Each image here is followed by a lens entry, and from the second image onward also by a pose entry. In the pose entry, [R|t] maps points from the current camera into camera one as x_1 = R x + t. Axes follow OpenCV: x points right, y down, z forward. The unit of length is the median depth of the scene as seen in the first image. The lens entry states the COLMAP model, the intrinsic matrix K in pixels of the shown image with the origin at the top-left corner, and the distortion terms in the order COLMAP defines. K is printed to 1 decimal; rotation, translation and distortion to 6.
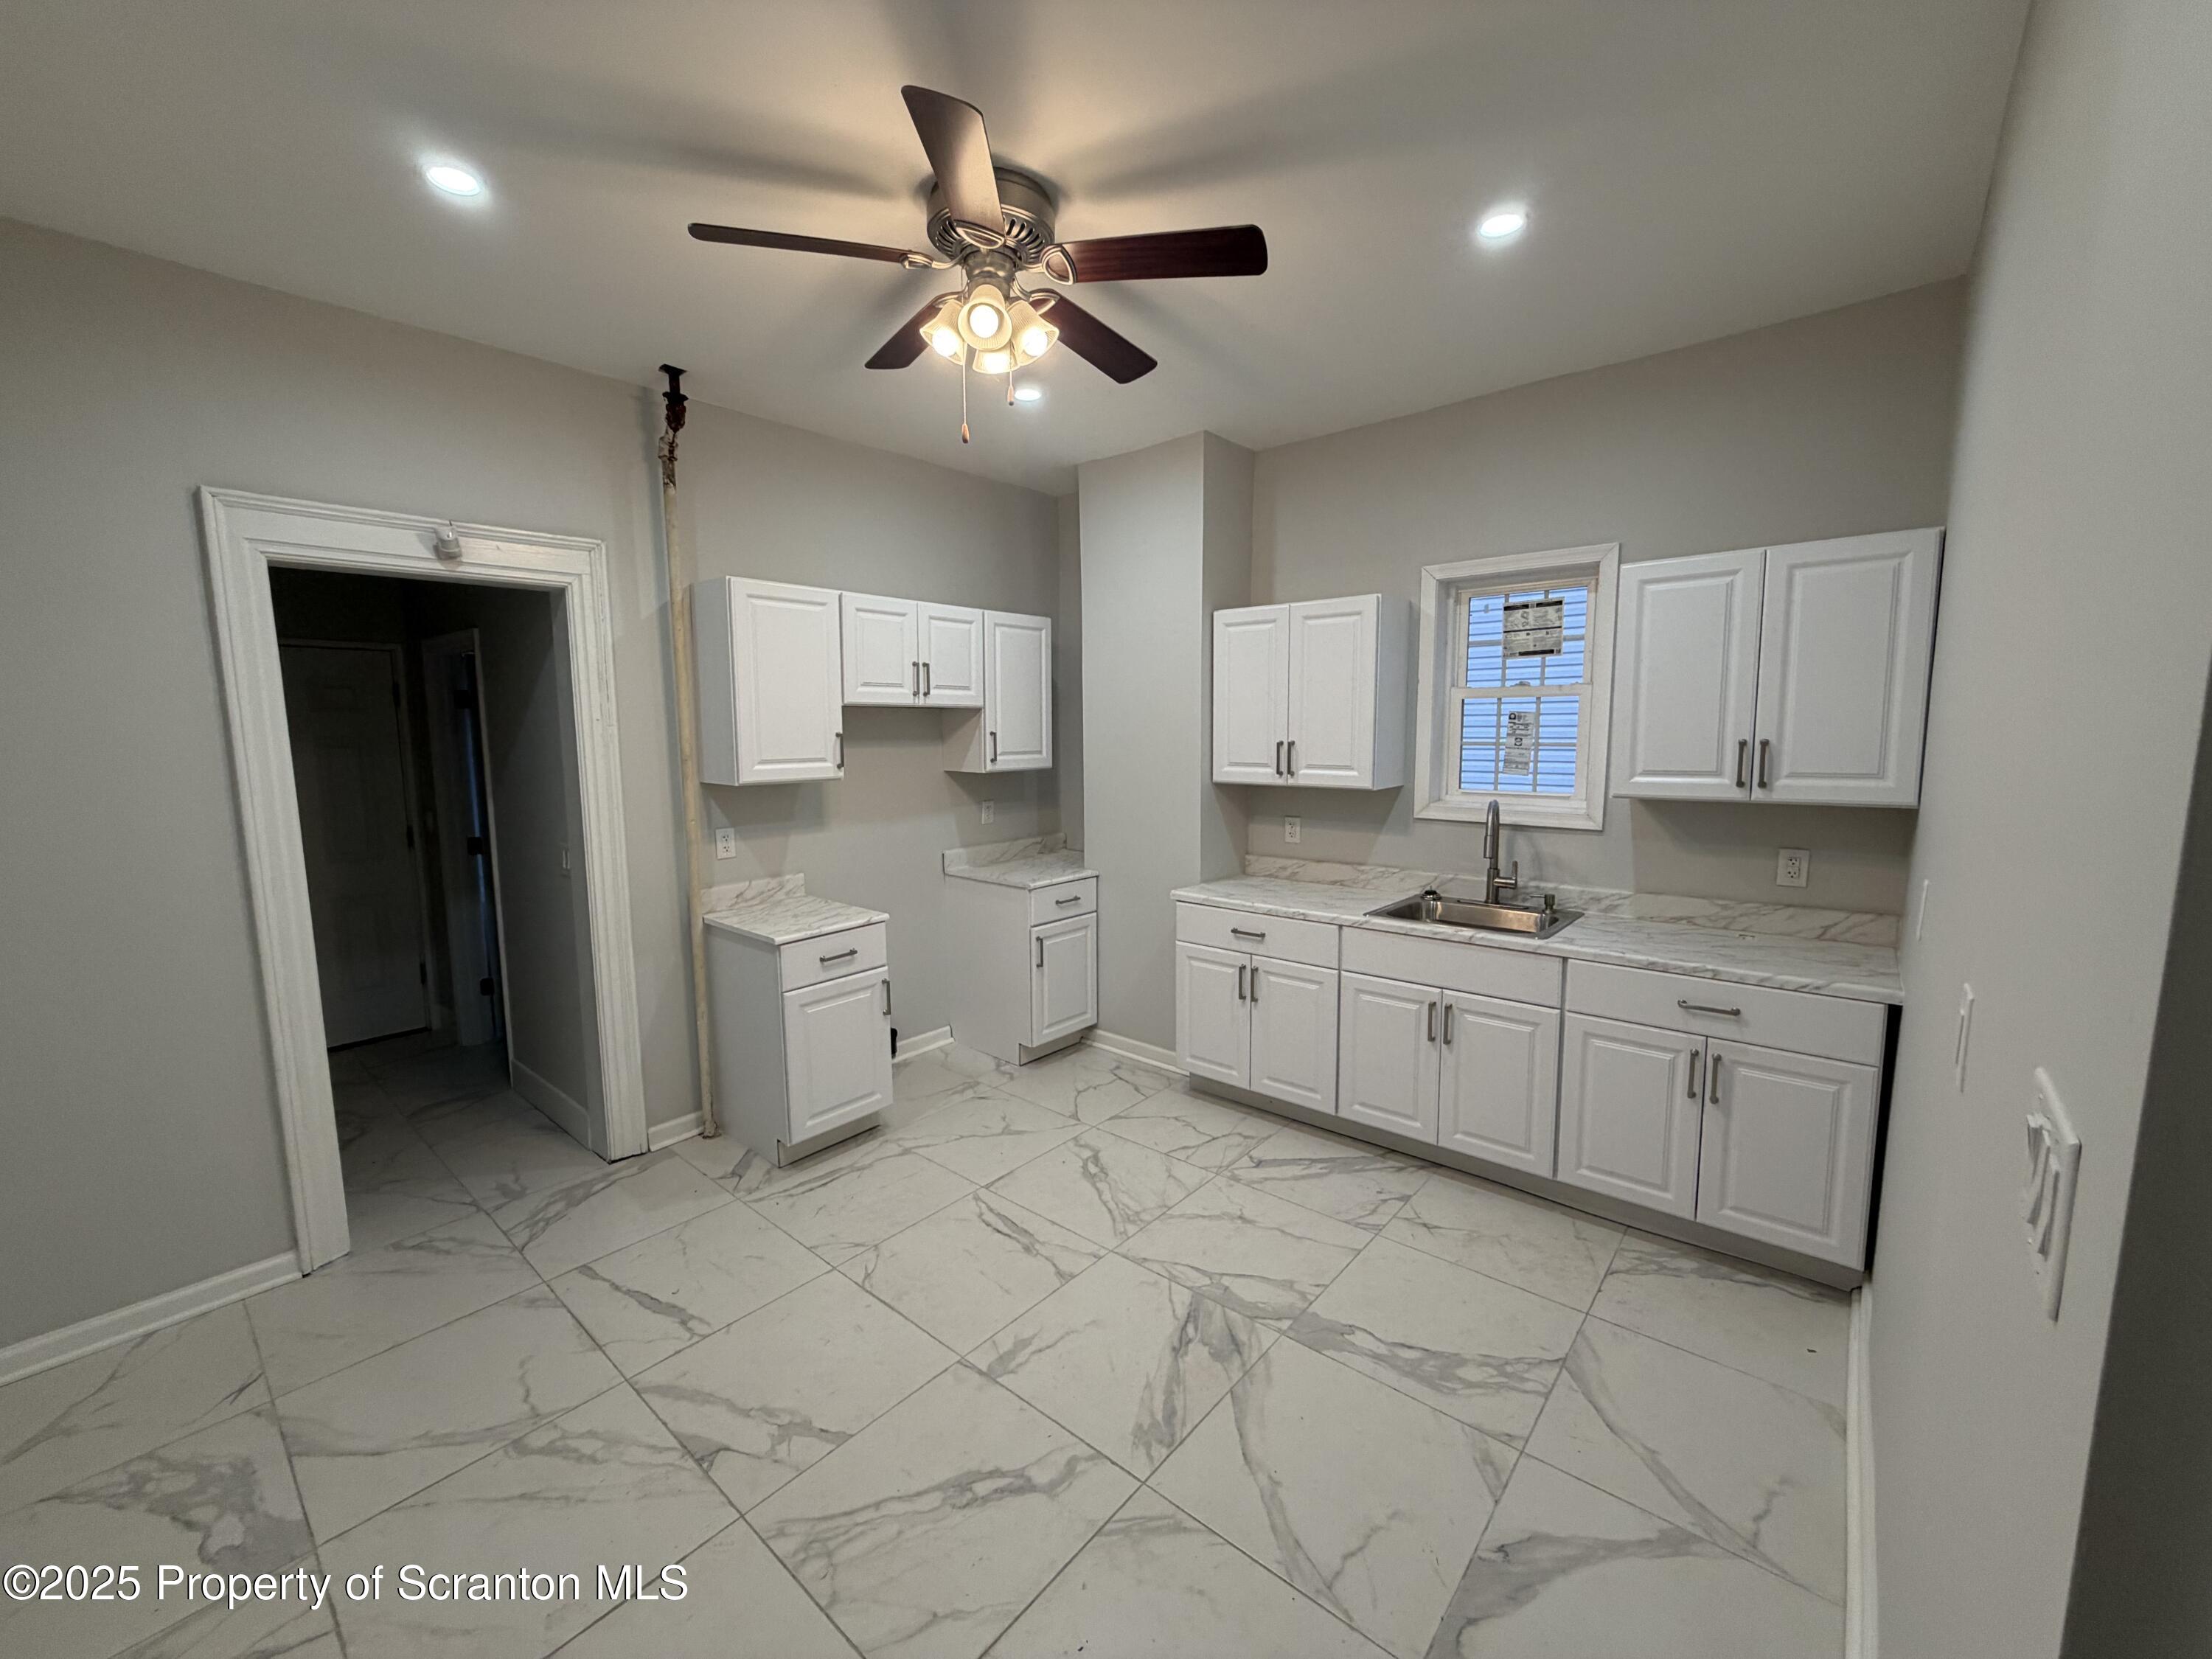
lens RADIAL K [[880.4, 0, 1099.9], [0, 880.4, 825.1], [0, 0, 1]] dist [-0.000056, 0.000291]
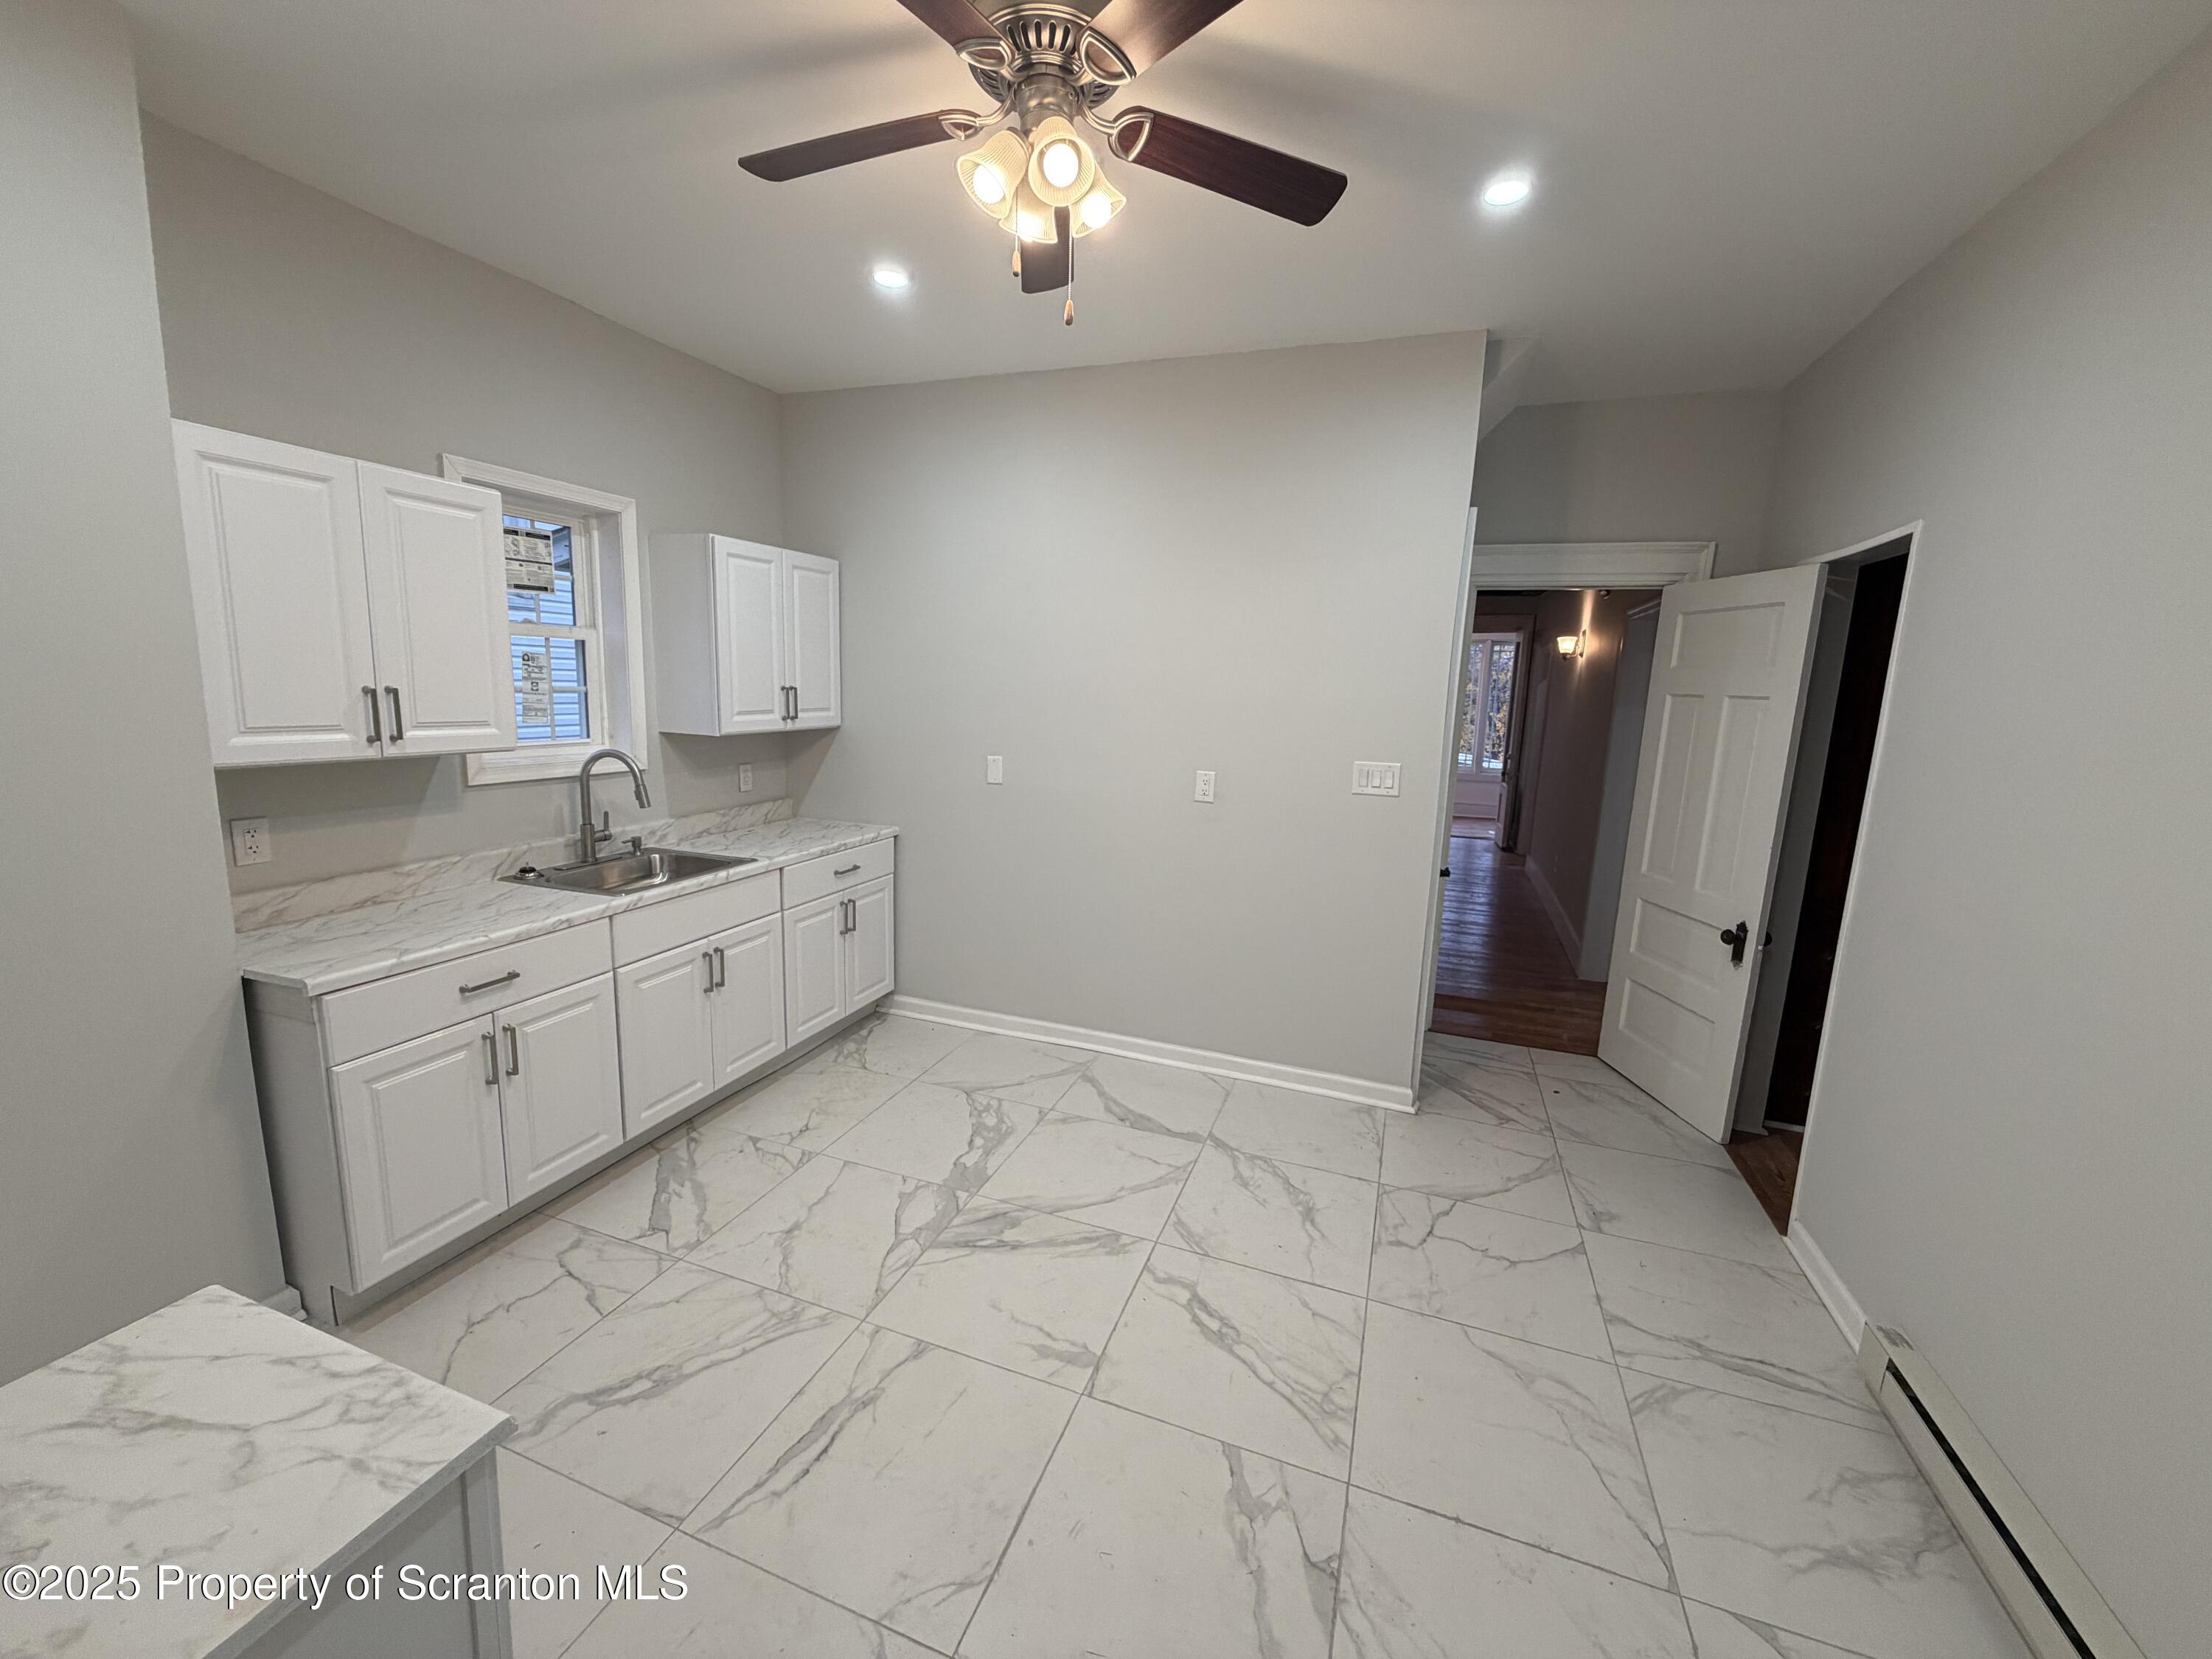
lens RADIAL K [[880.4, 0, 1099.9], [0, 880.4, 825.1], [0, 0, 1]] dist [-0.000056, 0.000291]
pose [[-0.352040, -0.152309, 0.923509, -0.782101], [0.077694, 0.978511, 0.190997, -0.110977], [-0.932755, 0.138990, -0.332642, 1.046007]]
